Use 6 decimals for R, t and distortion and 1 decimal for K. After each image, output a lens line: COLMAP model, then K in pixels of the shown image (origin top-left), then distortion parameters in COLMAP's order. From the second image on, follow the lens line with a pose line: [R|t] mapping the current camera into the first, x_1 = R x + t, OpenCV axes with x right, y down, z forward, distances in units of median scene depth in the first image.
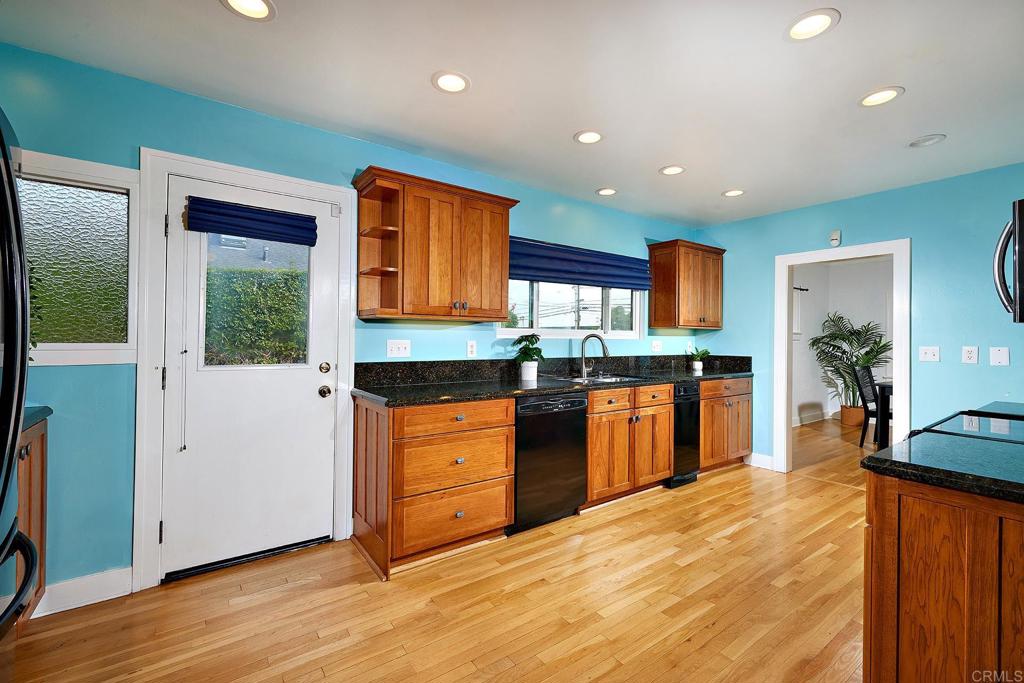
lens RADIAL K [[443.0, 0, 511.6], [0, 443.0, 338.1], [0, 0, 1]] dist [0.003061, 0.000239]
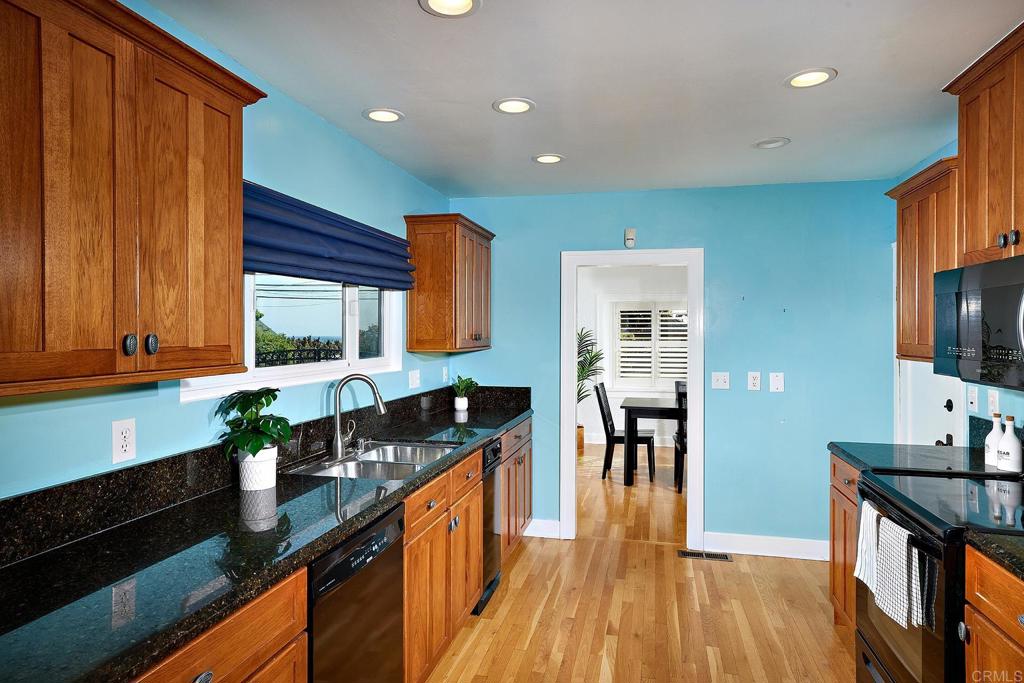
lens RADIAL K [[610.0, 0, 512.0], [0, 610.0, 340.2], [0, 0, 1]] dist [0.004652, 0.001536]
pose [[0.756279, -0.016389, 0.654044, -0.178517], [0.005588, 0.999812, 0.018592, -0.071259], [-0.654225, -0.010405, 0.756228, 0.352998]]
